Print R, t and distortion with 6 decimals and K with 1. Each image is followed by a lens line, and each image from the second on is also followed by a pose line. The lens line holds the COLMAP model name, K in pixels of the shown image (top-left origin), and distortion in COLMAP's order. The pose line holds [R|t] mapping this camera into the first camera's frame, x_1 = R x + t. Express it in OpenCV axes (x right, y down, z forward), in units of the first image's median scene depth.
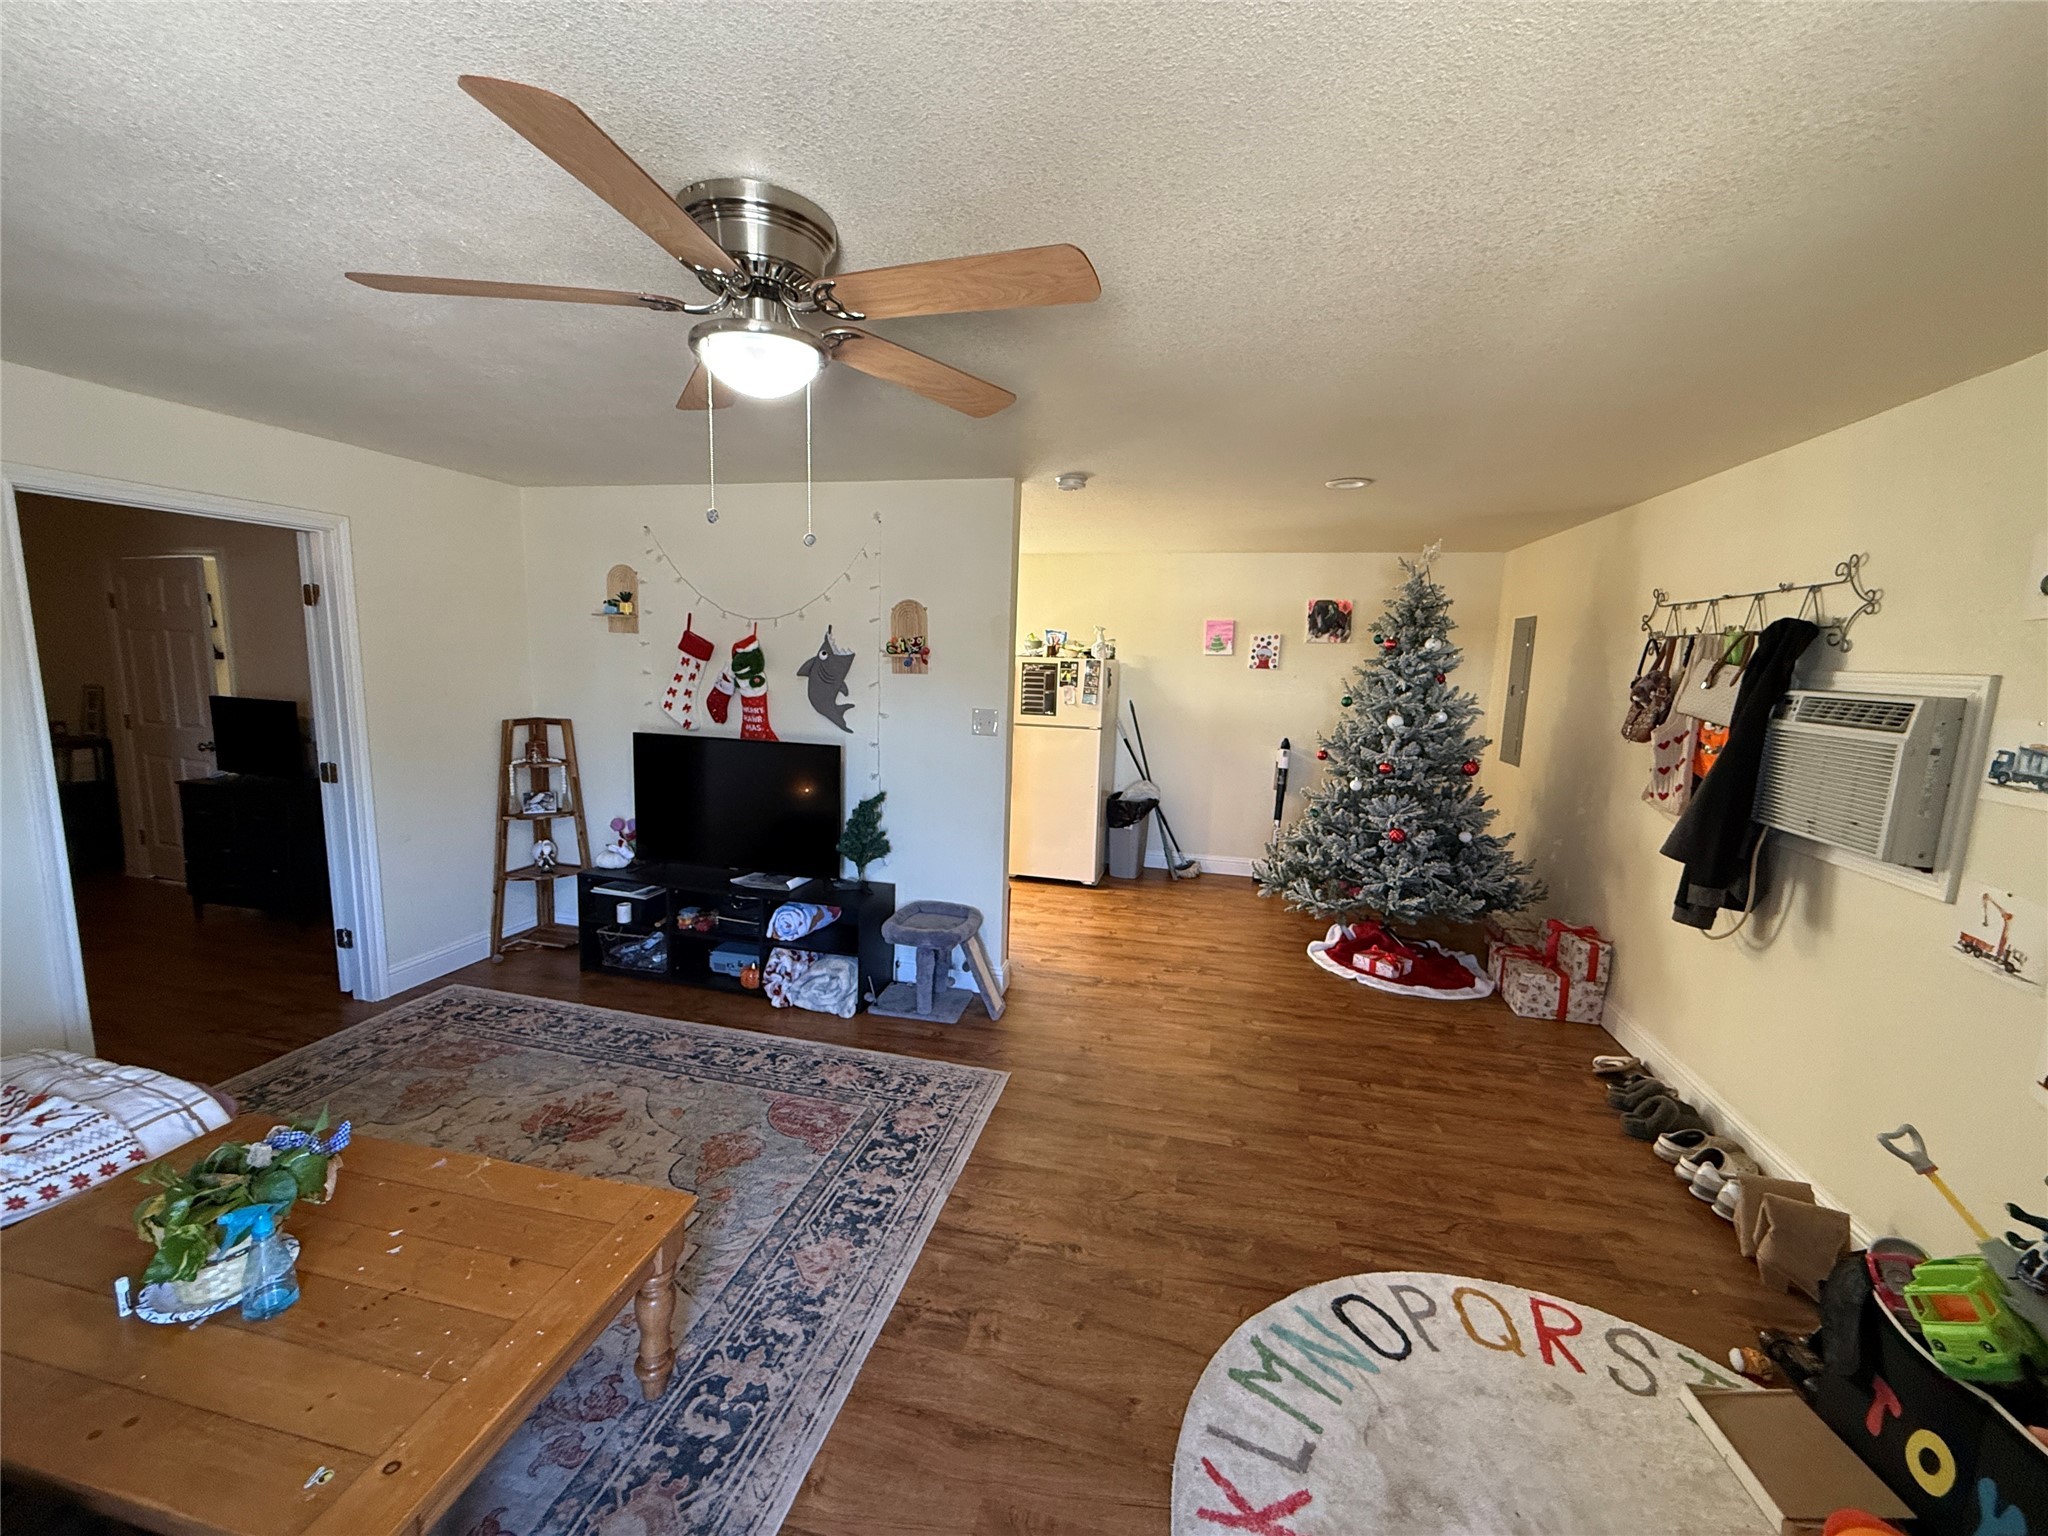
lens RADIAL K [[812.2, 0, 1020.7], [0, 812.2, 765.4], [0, 0, 1]] dist [-0.000577, 0.000011]
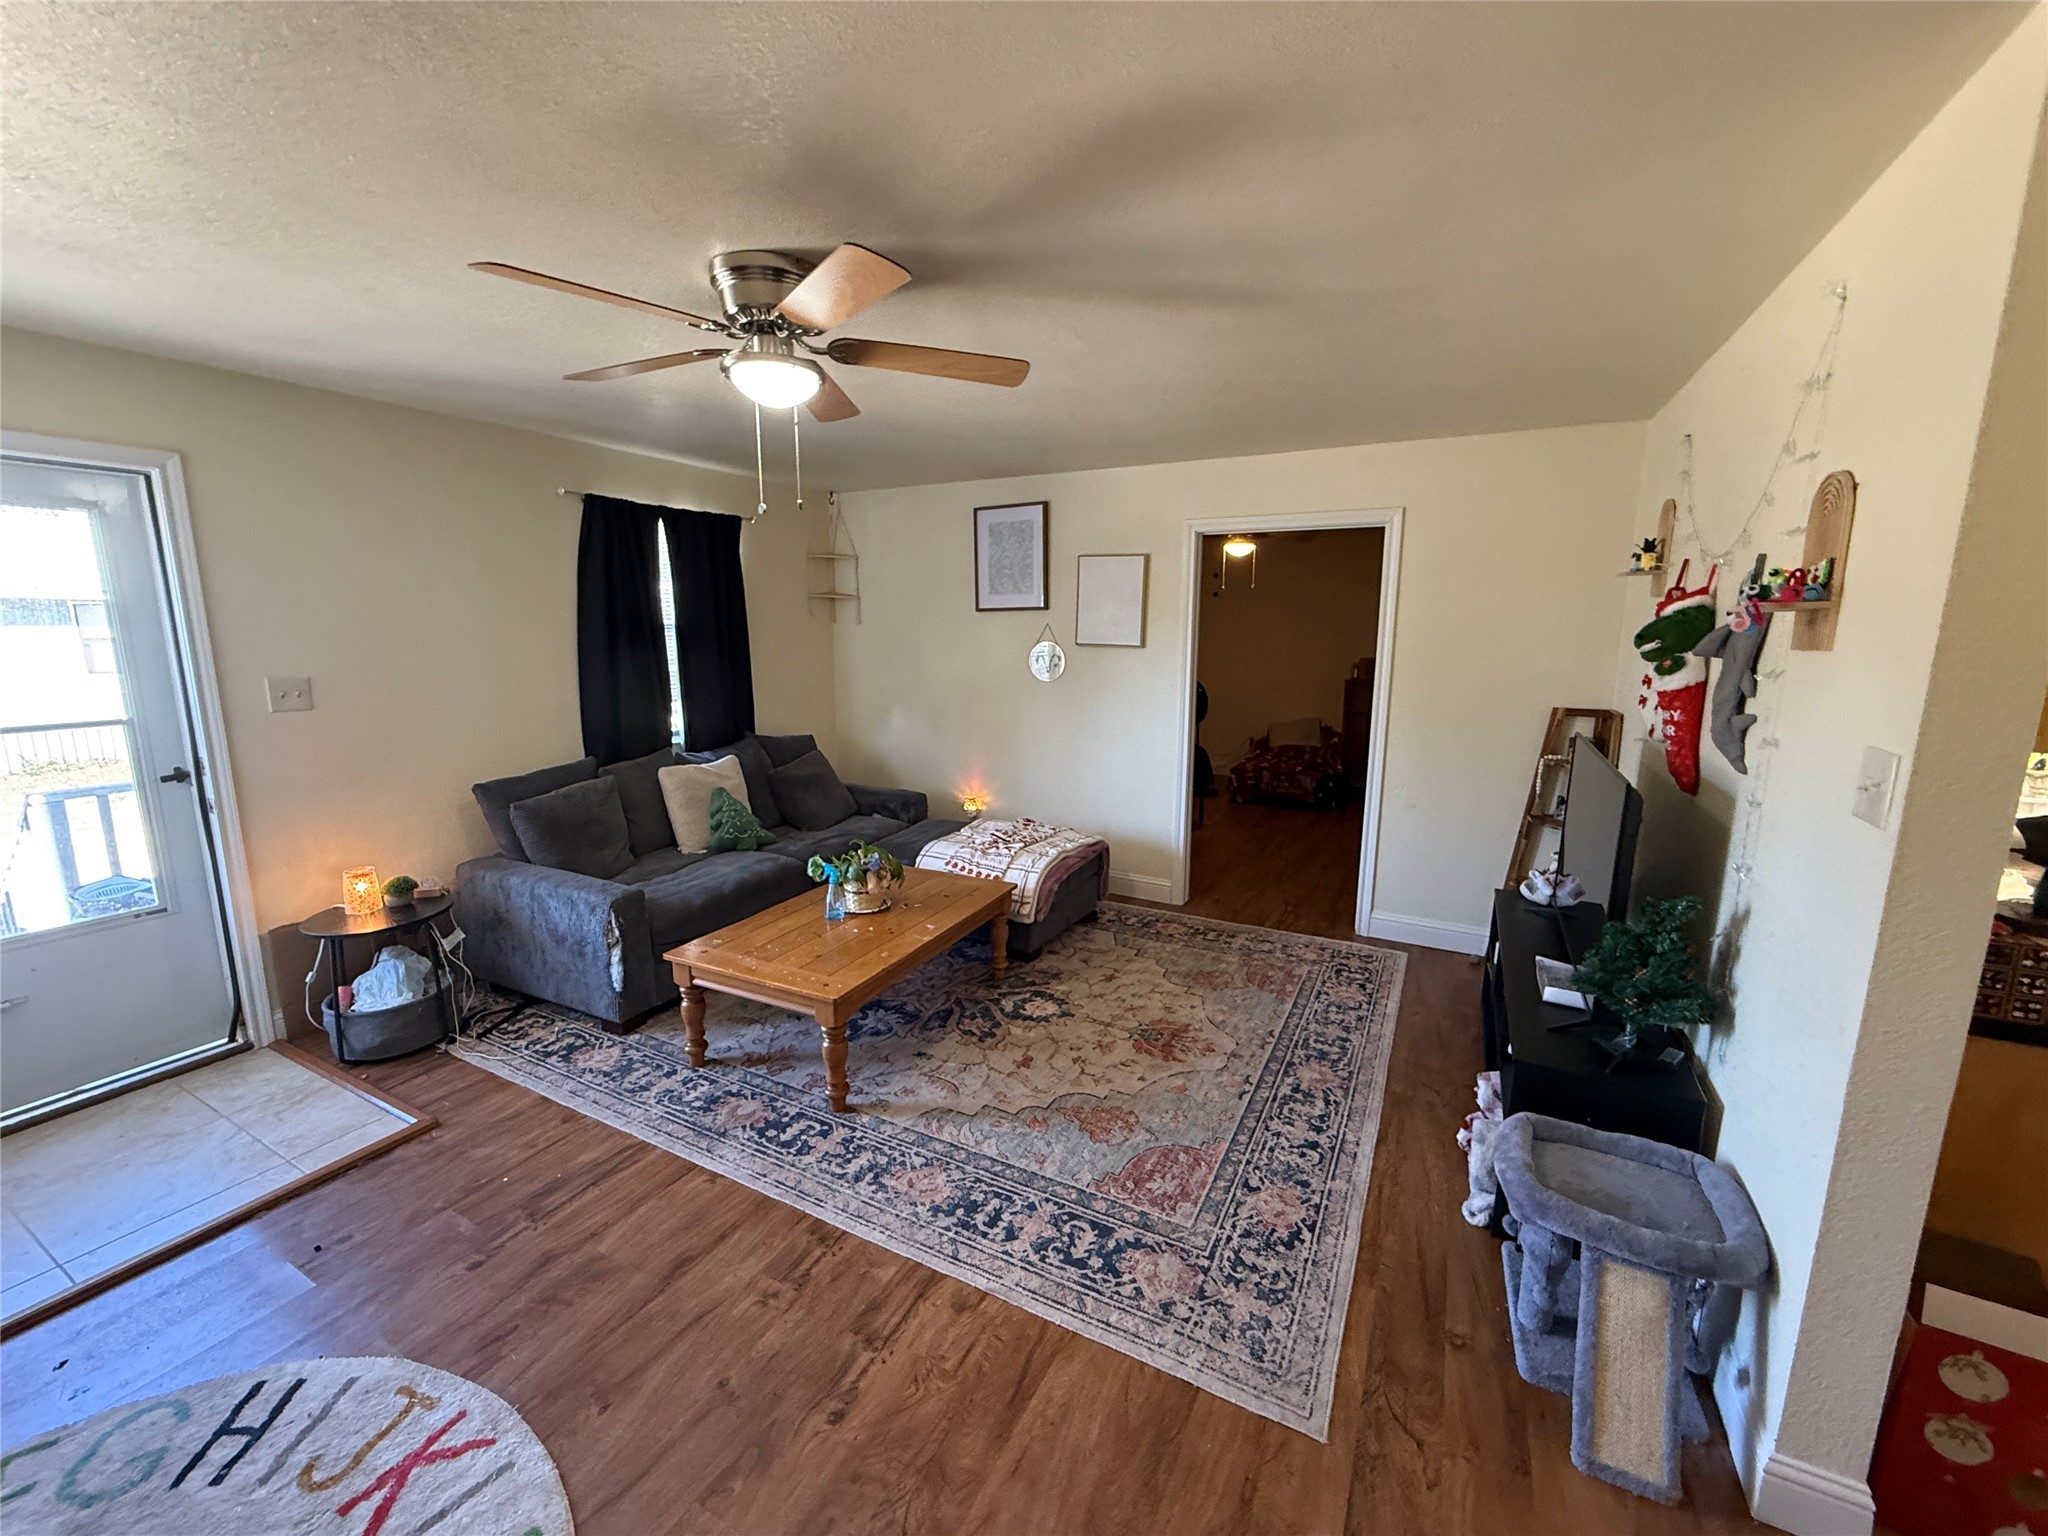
lens RADIAL K [[816.6, 0, 1019.4], [0, 816.6, 768.7], [0, 0, 1]] dist [0.000718, 0.000293]
pose [[-0.245572, 0.138829, -0.959386, 0.661500], [-0.146278, 0.973052, 0.178249, -0.120020], [0.958278, 0.184110, -0.218647, 1.244538]]
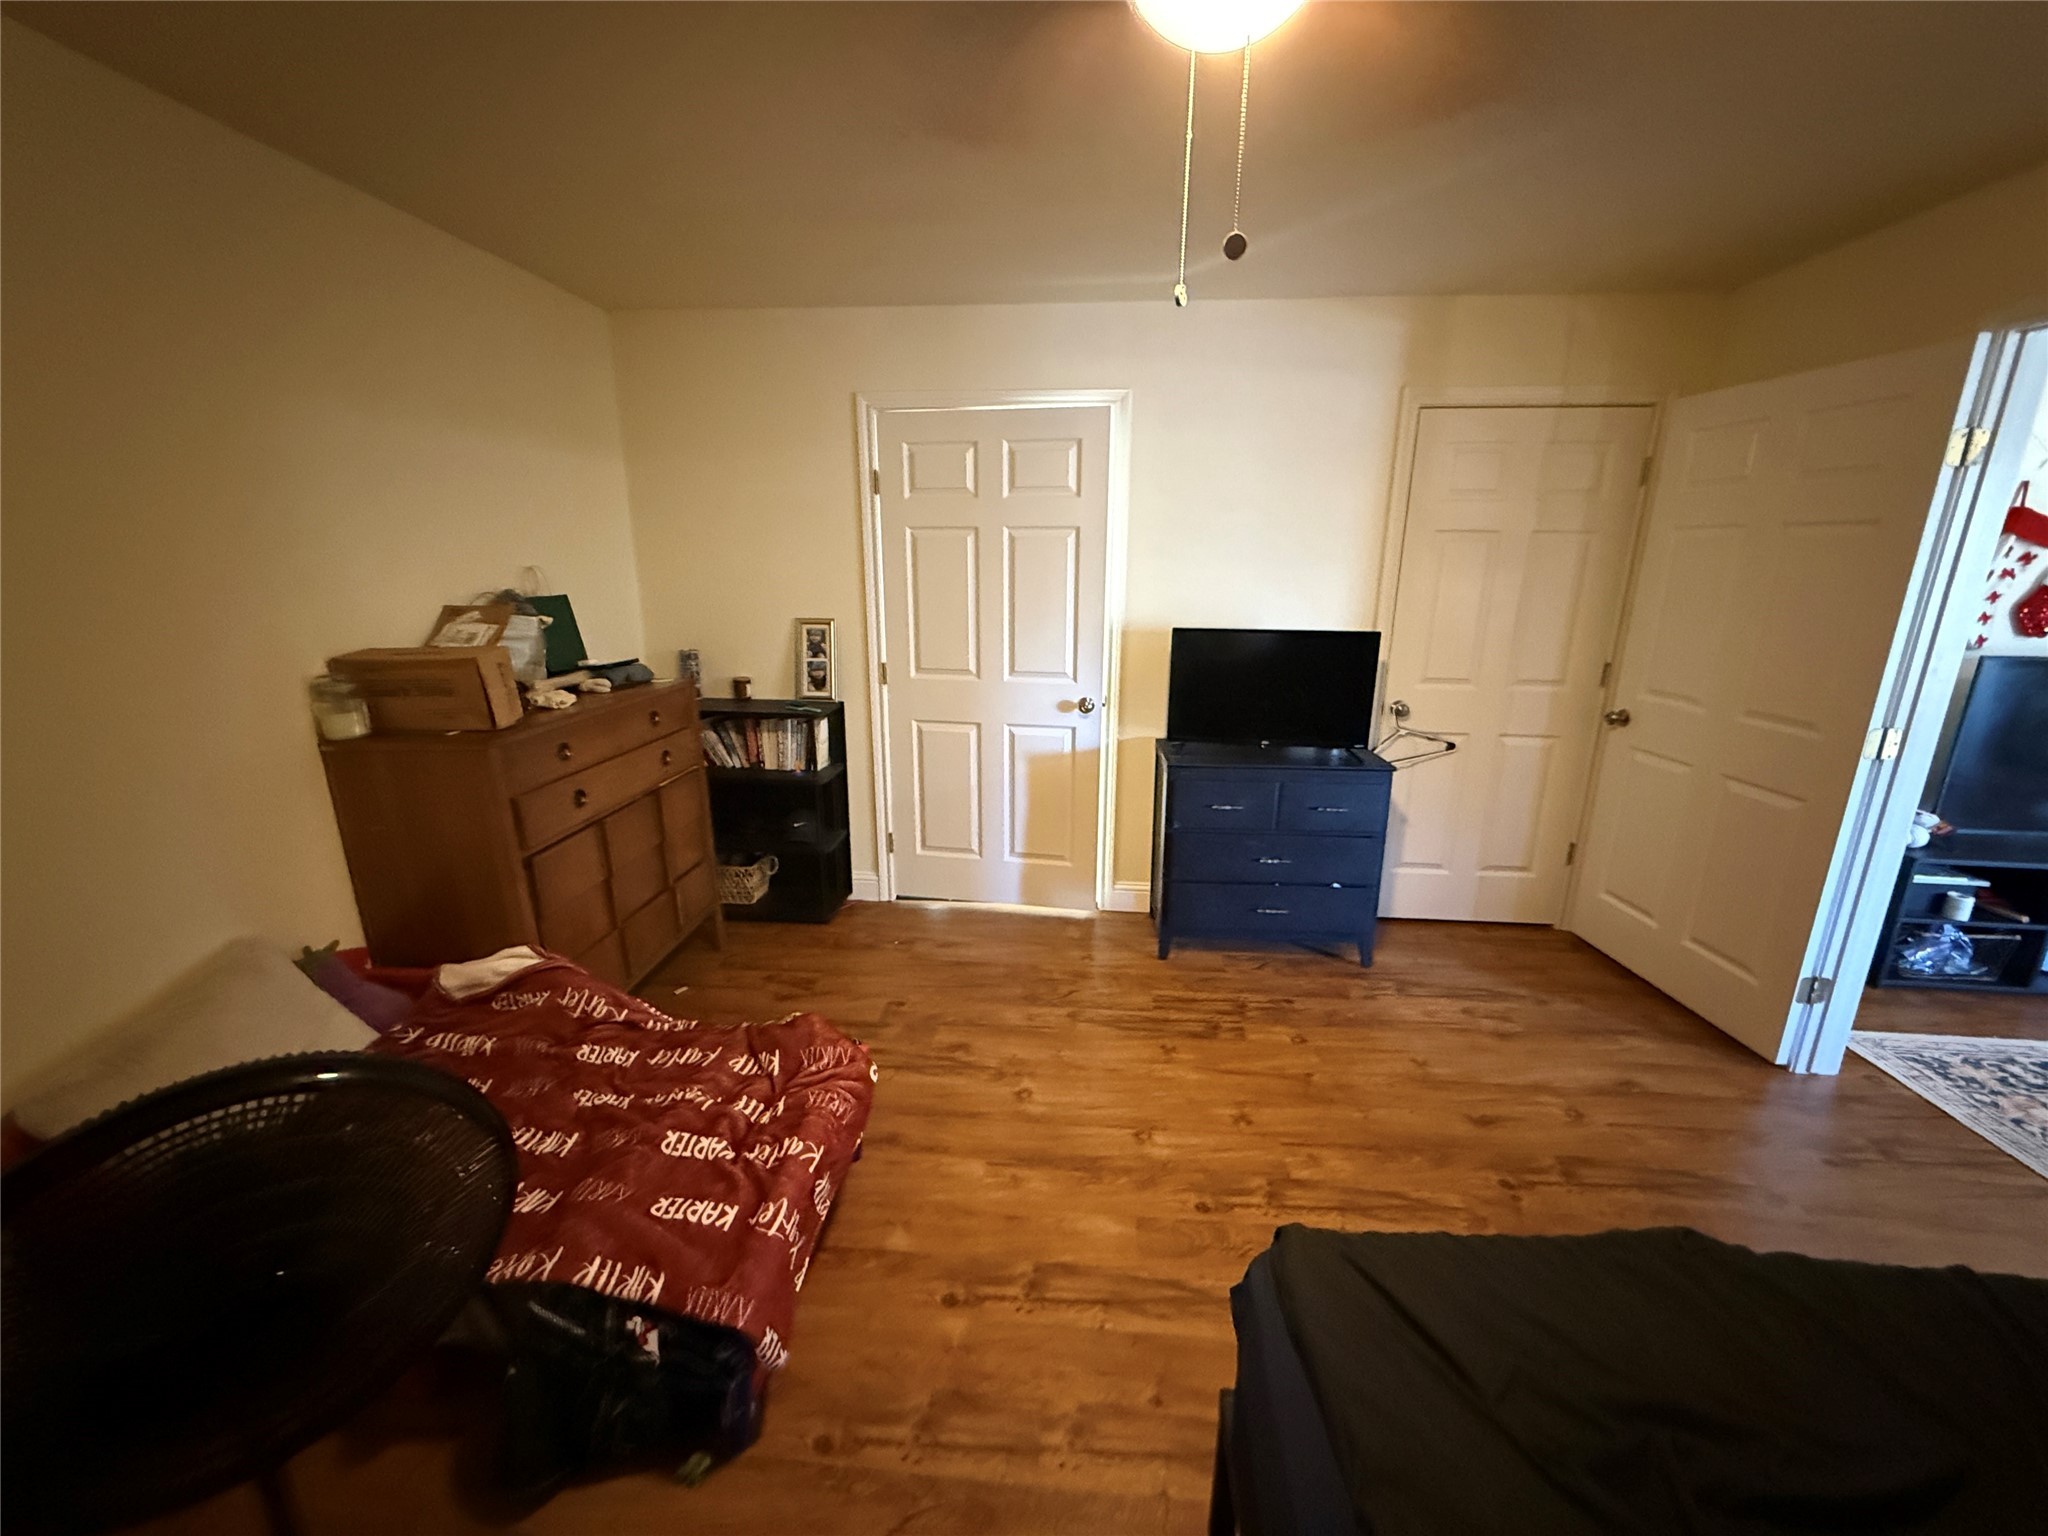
lens RADIAL K [[814.6, 0, 1021.5], [0, 814.6, 767.3], [0, 0, 1]] dist [-0.000489, -0.000058]
pose [[0.986931, -0.064221, 0.147793, -2.559298], [0.046014, 0.991281, 0.123469, -0.127892], [-0.154433, -0.115054, 0.981281, 0.775952]]
